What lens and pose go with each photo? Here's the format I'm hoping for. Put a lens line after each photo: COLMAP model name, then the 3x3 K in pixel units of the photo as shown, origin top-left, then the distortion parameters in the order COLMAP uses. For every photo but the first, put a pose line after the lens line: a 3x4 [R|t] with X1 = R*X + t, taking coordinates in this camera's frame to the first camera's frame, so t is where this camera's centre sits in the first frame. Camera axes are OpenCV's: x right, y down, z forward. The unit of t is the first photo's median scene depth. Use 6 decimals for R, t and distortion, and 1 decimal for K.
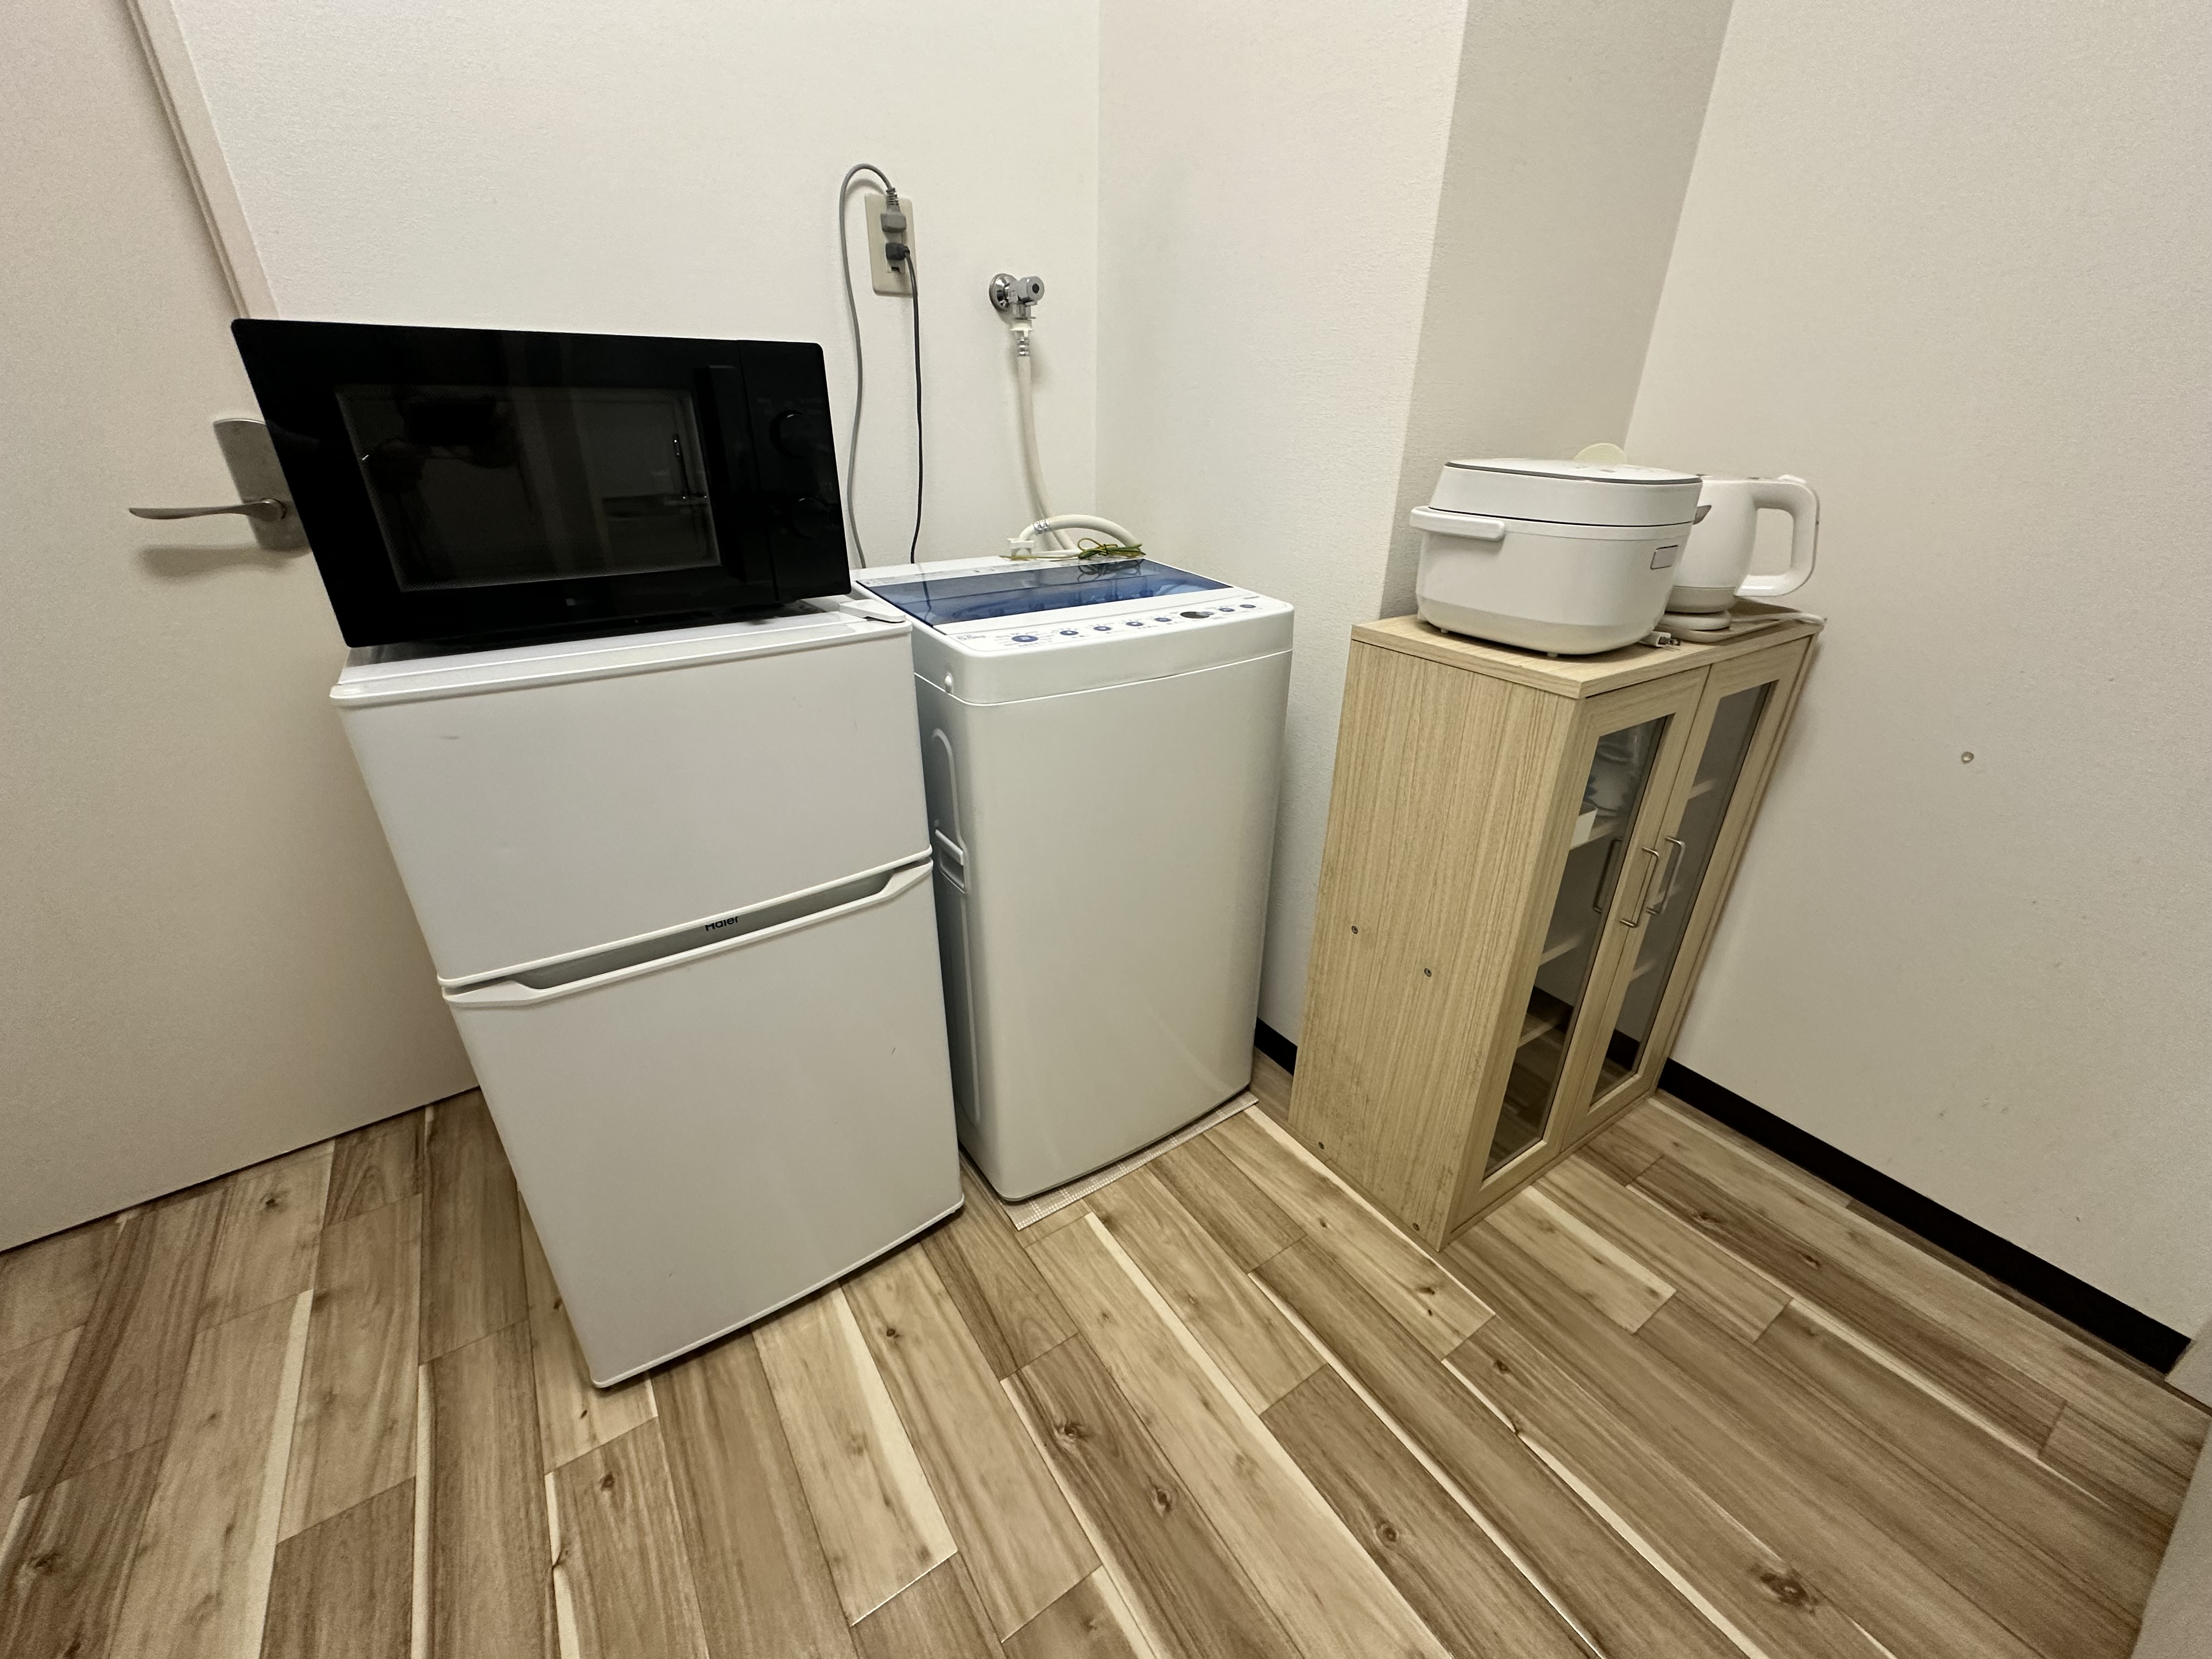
lens RADIAL K [[886.7, 0, 1106.0], [0, 886.7, 829.5], [0, 0, 1]] dist [-0.002877, 0.002608]
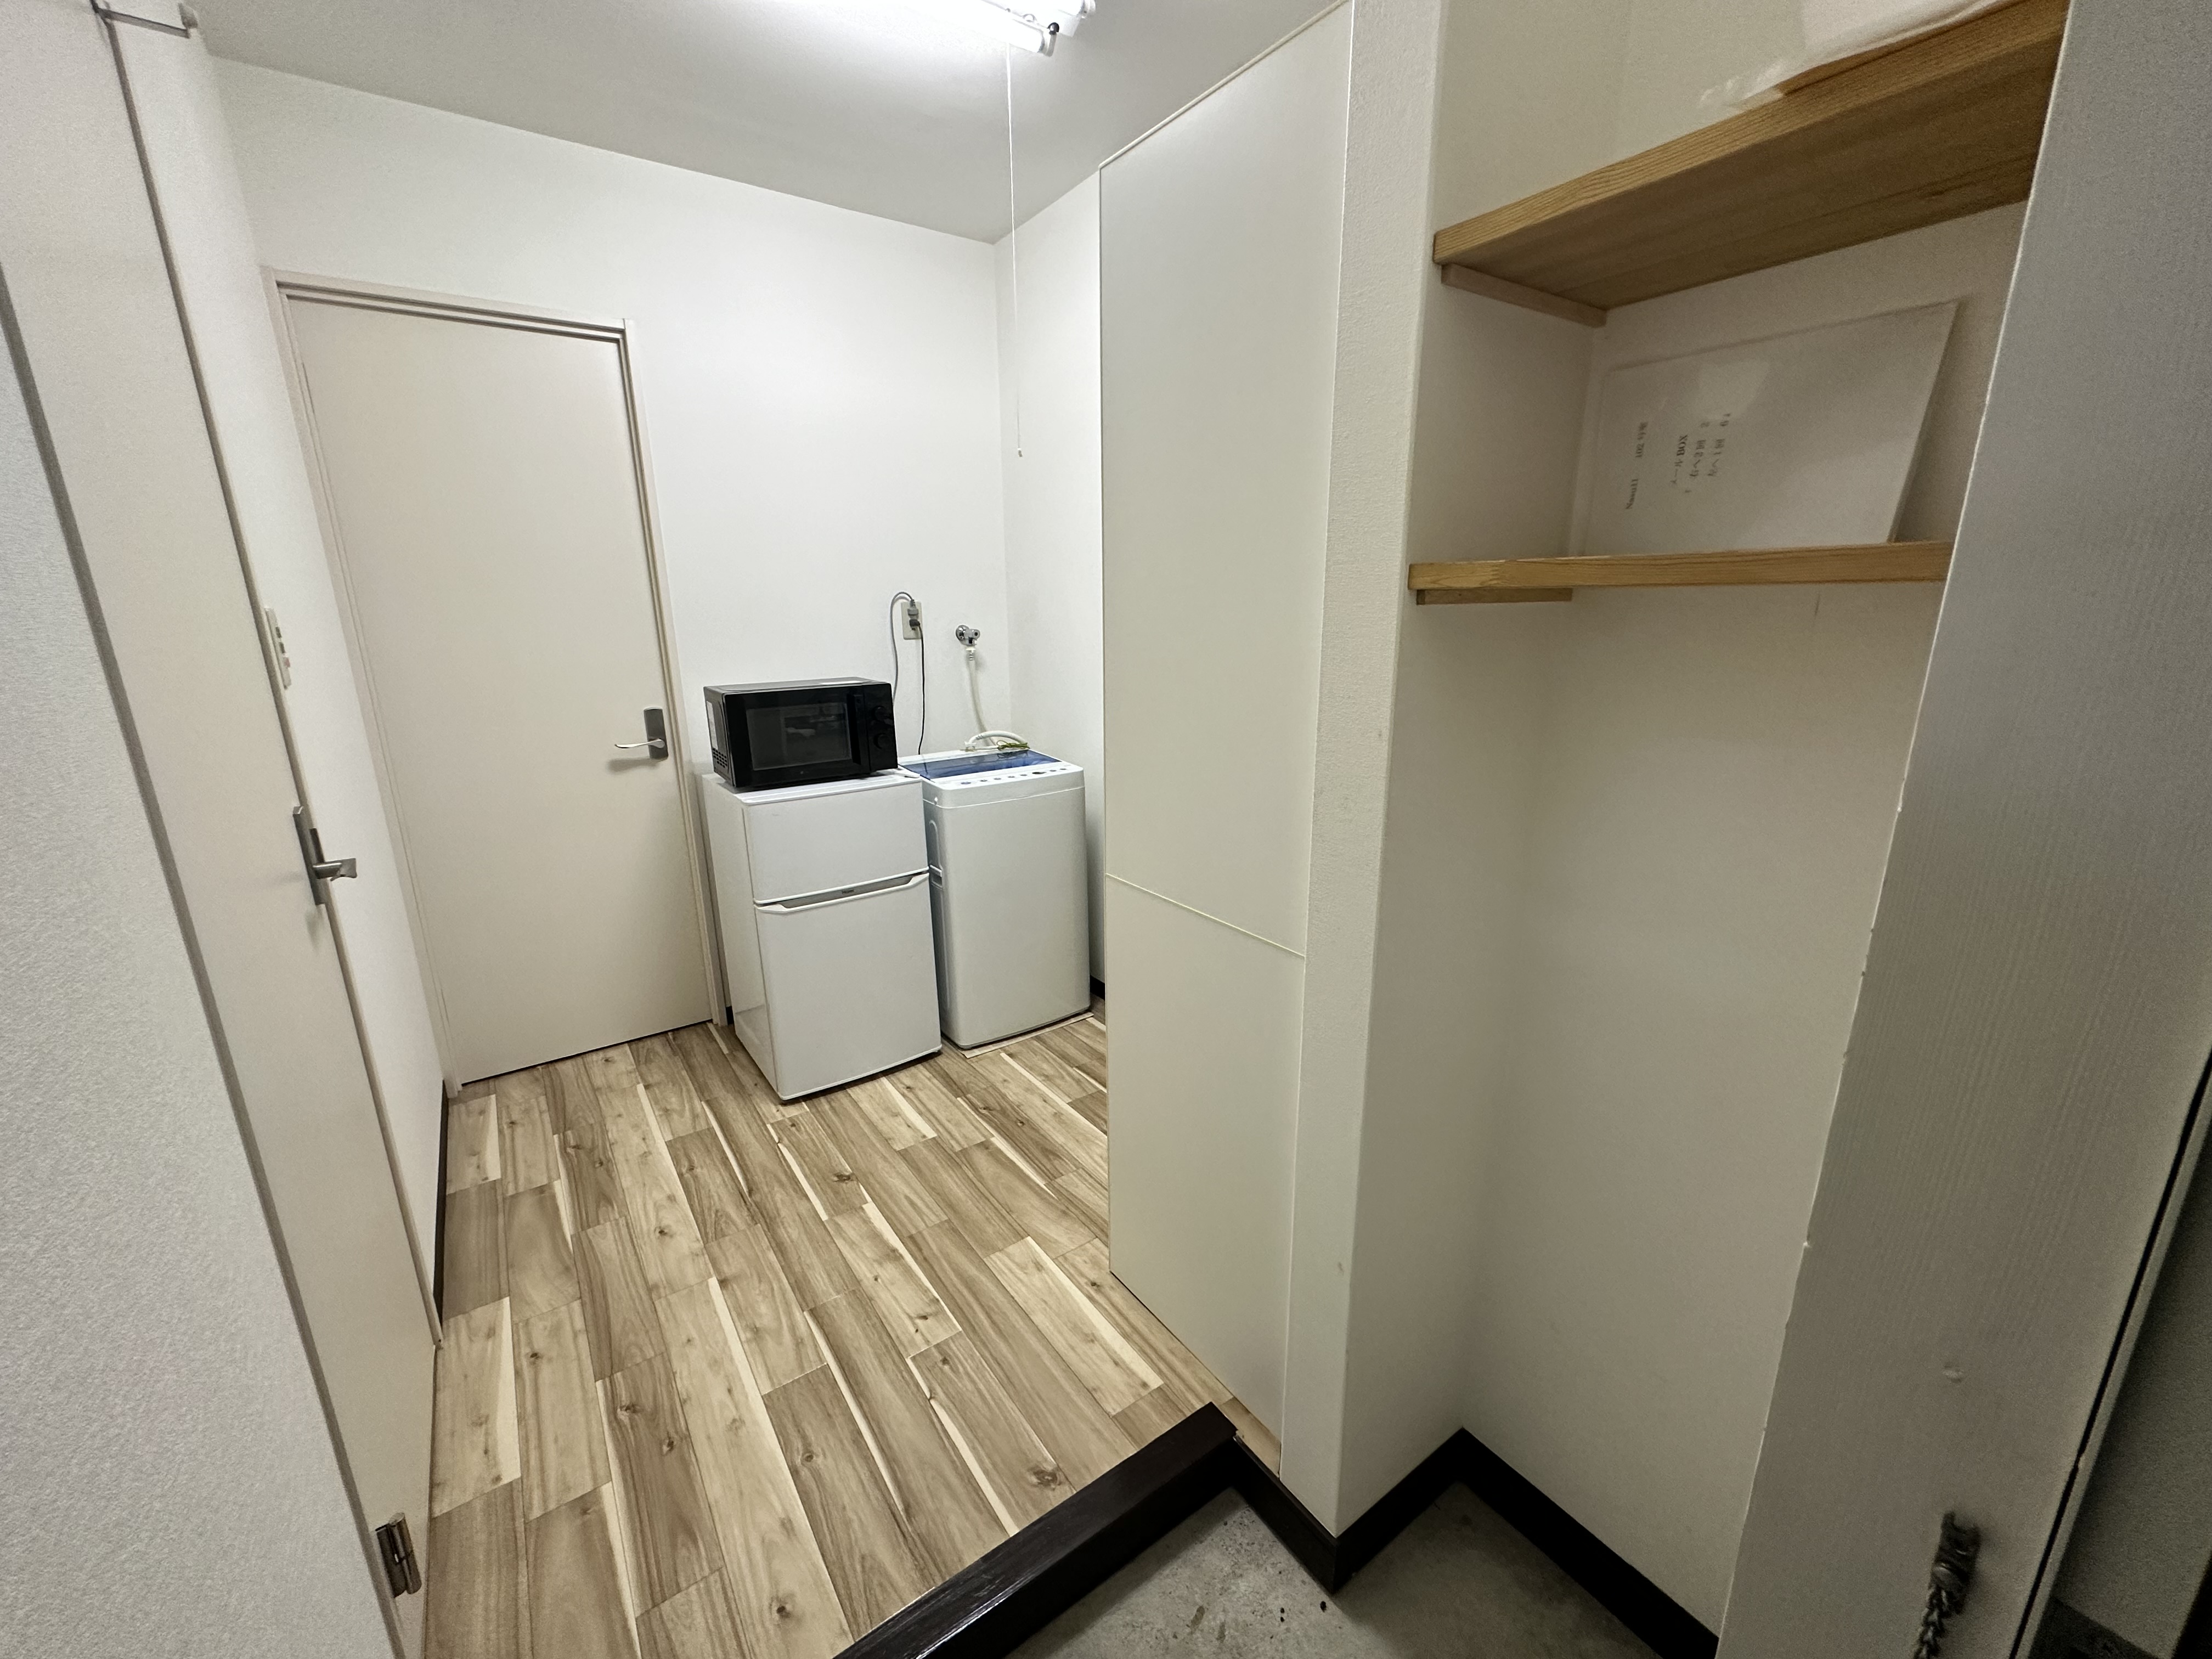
lens RADIAL K [[886.7, 0, 1106.0], [0, 886.7, 829.5], [0, 0, 1]] dist [-0.002877, 0.002608]
pose [[0.999491, -0.027451, 0.016260, 0.229675], [0.030042, 0.981335, -0.189943, 0.356858], [-0.010742, 0.190335, 0.981660, -1.282865]]
